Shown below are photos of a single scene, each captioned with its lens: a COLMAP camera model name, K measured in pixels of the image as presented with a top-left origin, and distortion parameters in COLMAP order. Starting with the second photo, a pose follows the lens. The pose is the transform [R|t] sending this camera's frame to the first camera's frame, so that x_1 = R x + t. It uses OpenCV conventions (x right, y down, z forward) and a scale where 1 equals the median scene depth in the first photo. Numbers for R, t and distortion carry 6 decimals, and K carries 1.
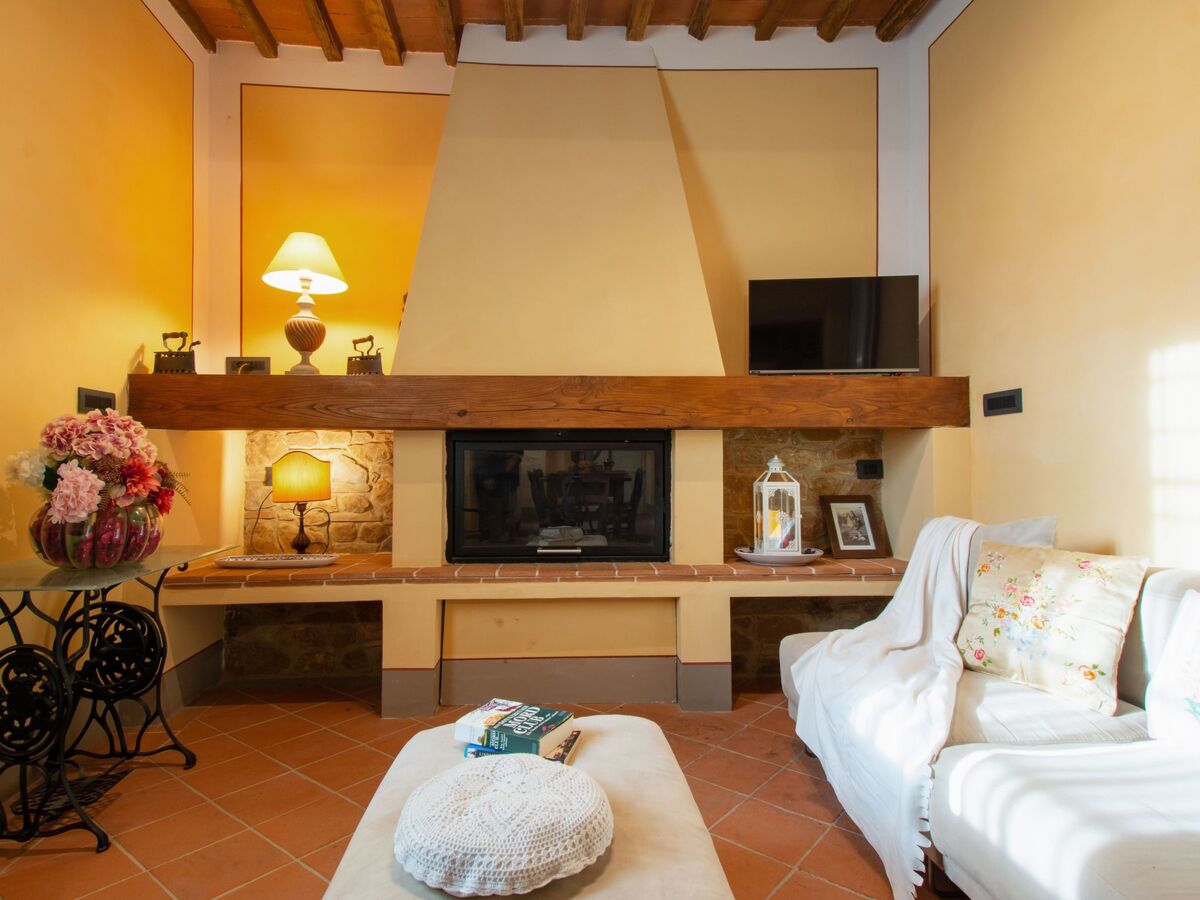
lens RADIAL K [[667.4, 0, 600.0], [0, 667.4, 450.0], [0, 0, 1]] dist [0.031257, 0.000178]
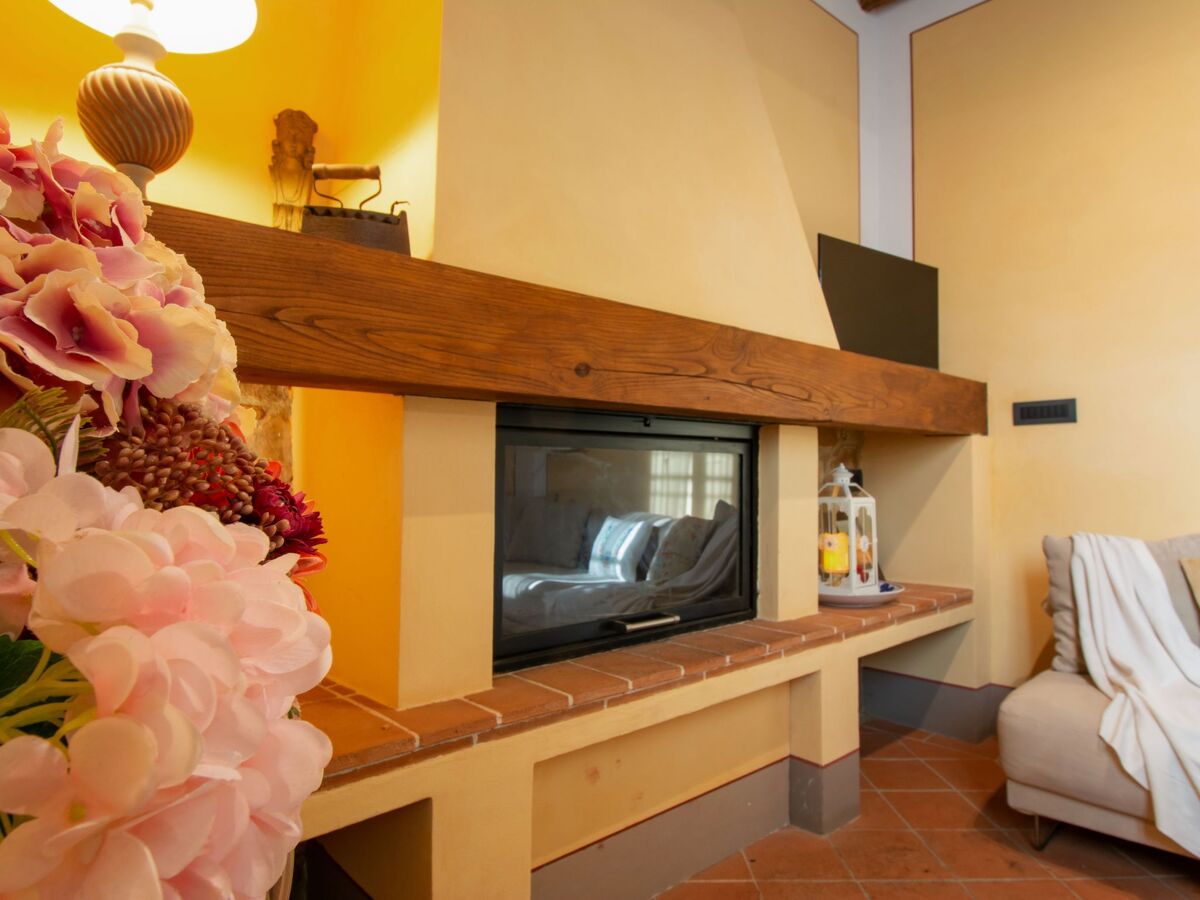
lens RADIAL K [[726.8, 0, 600.0], [0, 726.8, 450.0], [0, 0, 1]] dist [-0.000105, -0.000398]
pose [[0.770592, 0.024945, 0.636840, -0.500117], [-0.018746, 0.999689, -0.016476, 0.011709], [-0.637053, 0.000758, 0.770820, 0.540154]]
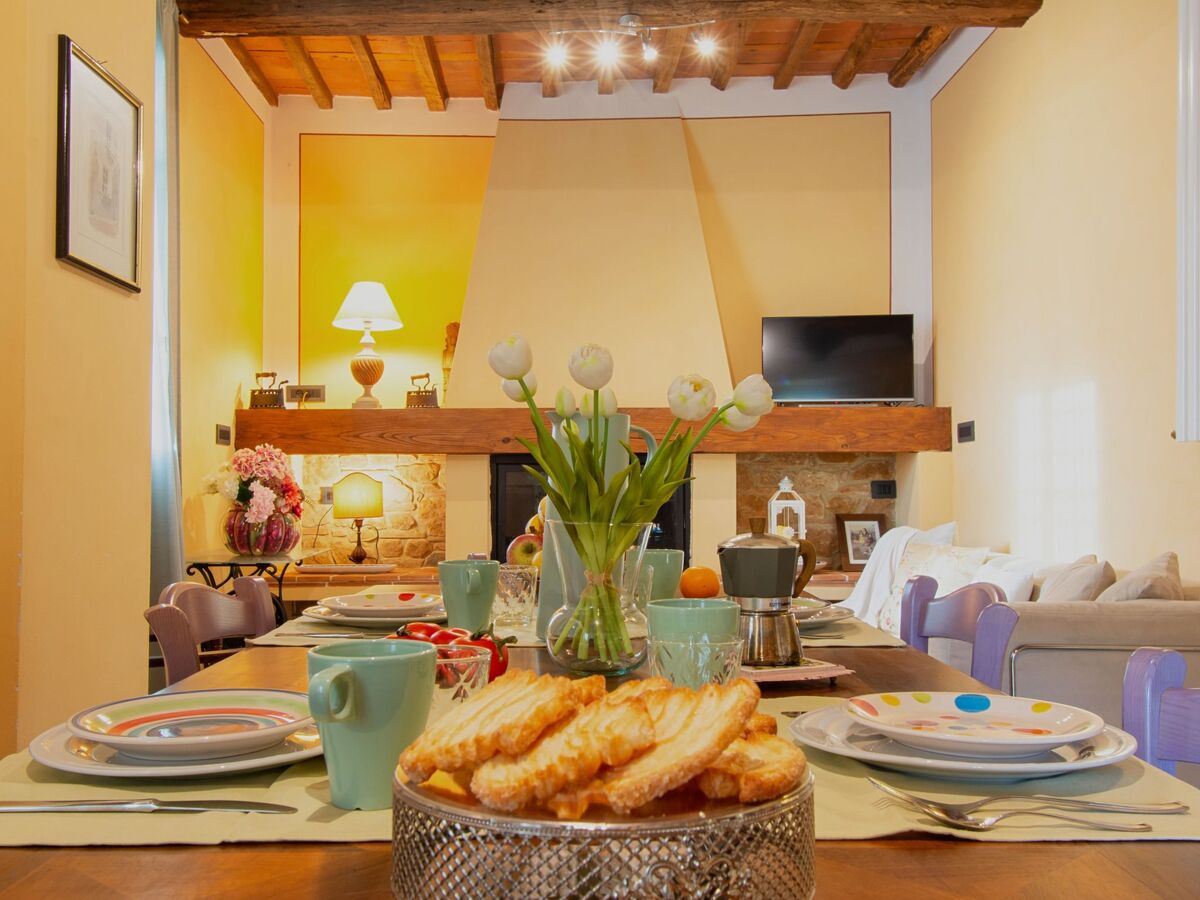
lens RADIAL K [[1271.7, 0, 600.0], [0, 1271.7, 450.0], [0, 0, 1]] dist [-0.000783, -0.000230]
pose [[0.997247, -0.001415, -0.074132, 0.113363], [0.000718, 0.999955, -0.009424, -0.016163], [0.074142, 0.009345, 0.997204, -1.120492]]
